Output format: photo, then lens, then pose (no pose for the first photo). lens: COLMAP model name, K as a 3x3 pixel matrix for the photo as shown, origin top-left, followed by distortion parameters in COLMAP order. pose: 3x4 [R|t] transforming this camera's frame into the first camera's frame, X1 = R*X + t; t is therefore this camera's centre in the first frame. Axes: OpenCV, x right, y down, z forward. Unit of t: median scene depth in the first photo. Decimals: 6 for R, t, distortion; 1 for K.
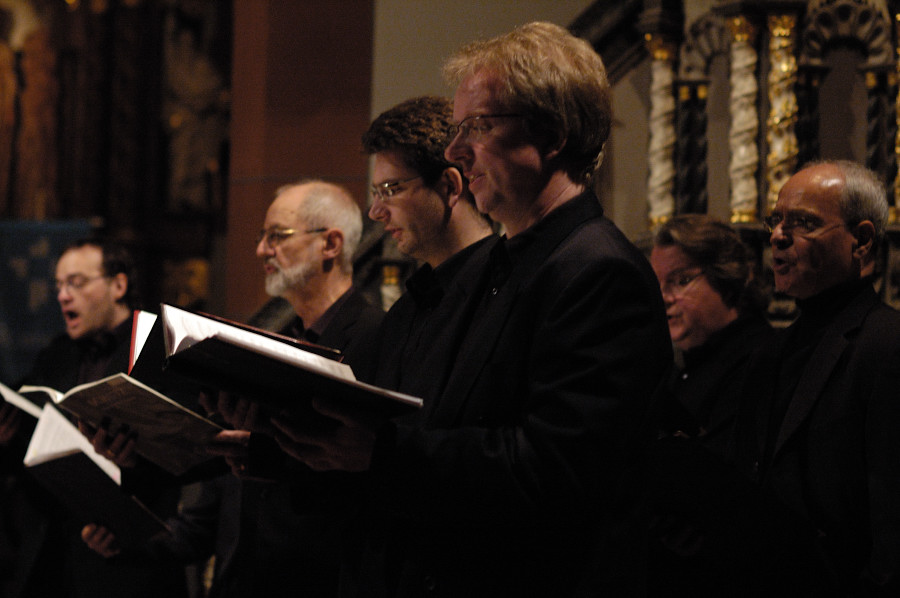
lens RADIAL K [[2036.0, 0, 450.0], [0, 2036.0, 299.0], [0, 0, 1]] dist [-0.130292, 0.010371]
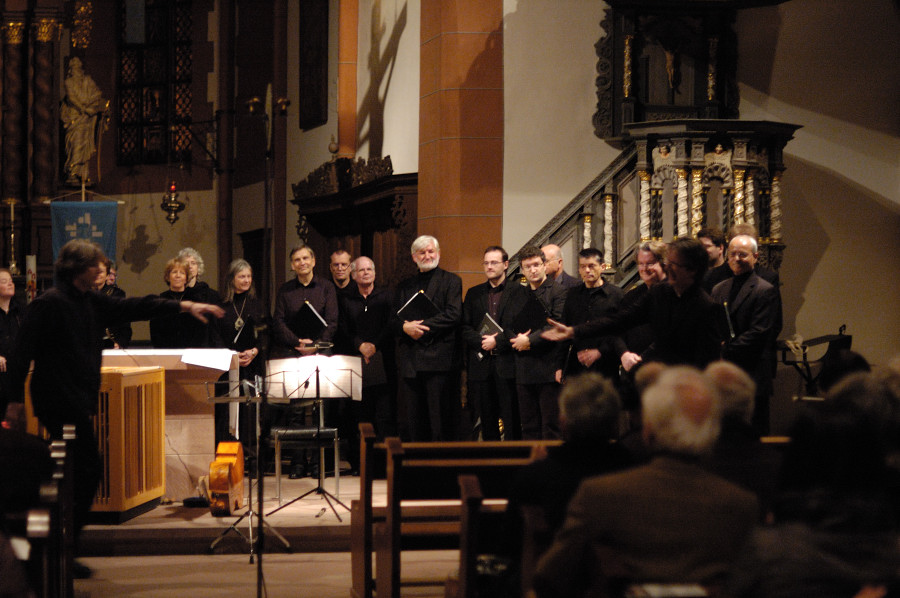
lens RADIAL K [[1984.2, 0, 450.0], [0, 1984.2, 299.0], [0, 0, 1]] dist [-0.138833, 0.109129]
pose [[0.964545, -0.012026, 0.263646, -0.860263], [0.000576, 0.999055, 0.043465, -0.074488], [-0.263920, -0.041772, 0.963640, -1.519157]]
